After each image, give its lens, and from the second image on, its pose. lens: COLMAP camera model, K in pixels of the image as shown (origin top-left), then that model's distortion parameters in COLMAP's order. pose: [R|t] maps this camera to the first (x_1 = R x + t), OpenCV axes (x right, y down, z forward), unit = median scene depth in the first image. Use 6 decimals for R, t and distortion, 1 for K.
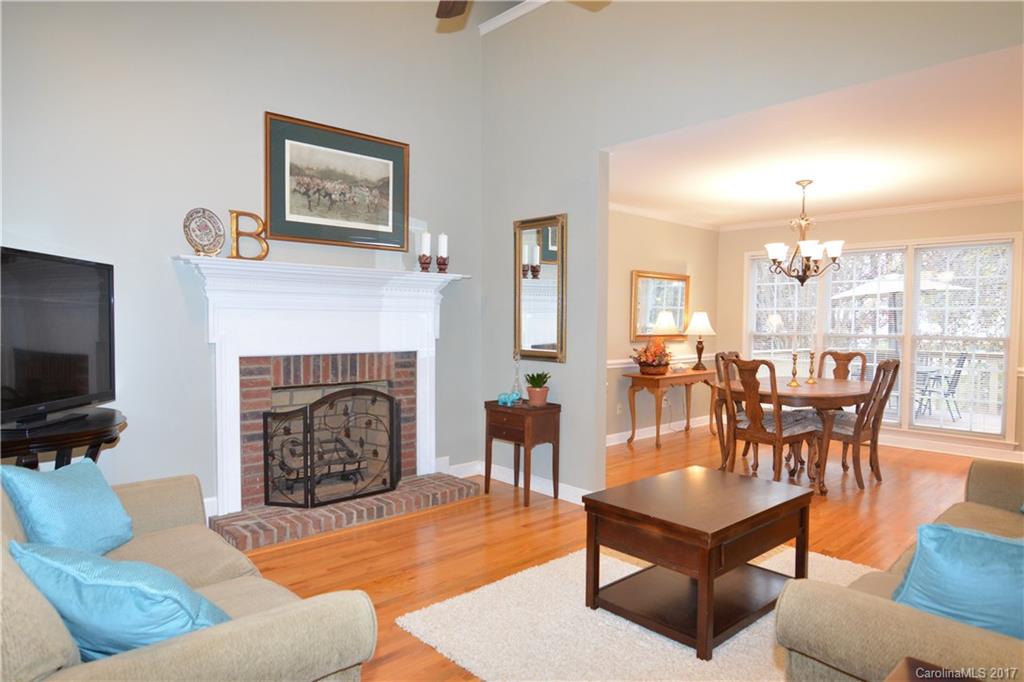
lens RADIAL K [[627.2, 0, 510.6], [0, 627.2, 341.0], [0, 0, 1]] dist [-0.002435, -0.001926]
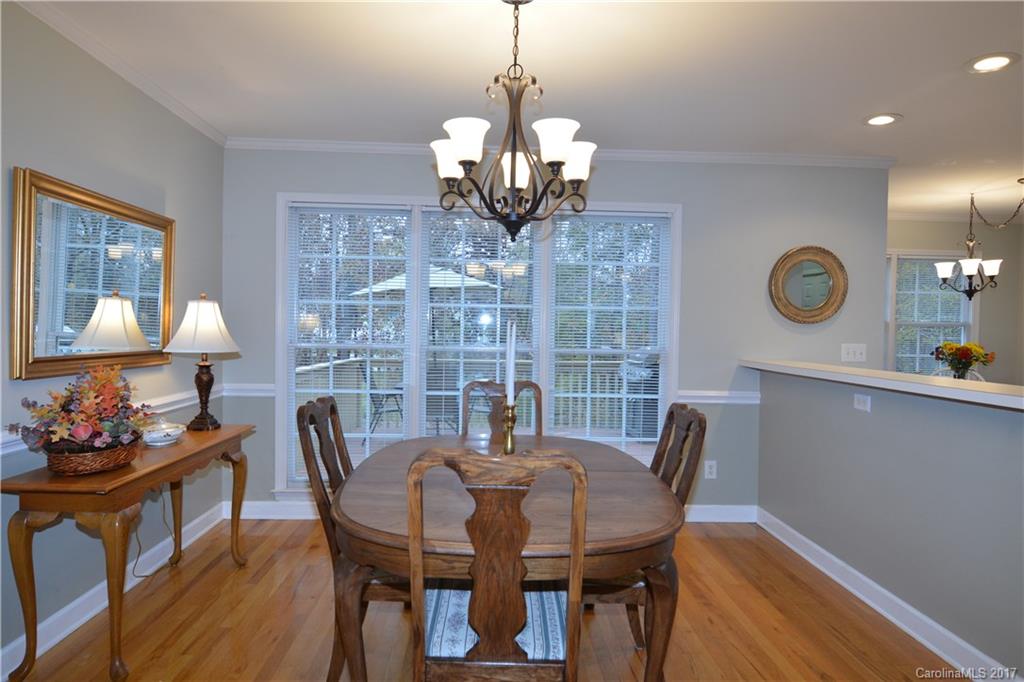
lens RADIAL K [[627.2, 0, 508.0], [0, 627.2, 338.1], [0, 0, 1]] dist [-0.002435, -0.001926]
pose [[0.655724, -0.014125, 0.754869, 0.112418], [0.014878, 0.999873, 0.005785, -0.020162], [-0.754854, 0.007437, 0.655851, 0.577380]]
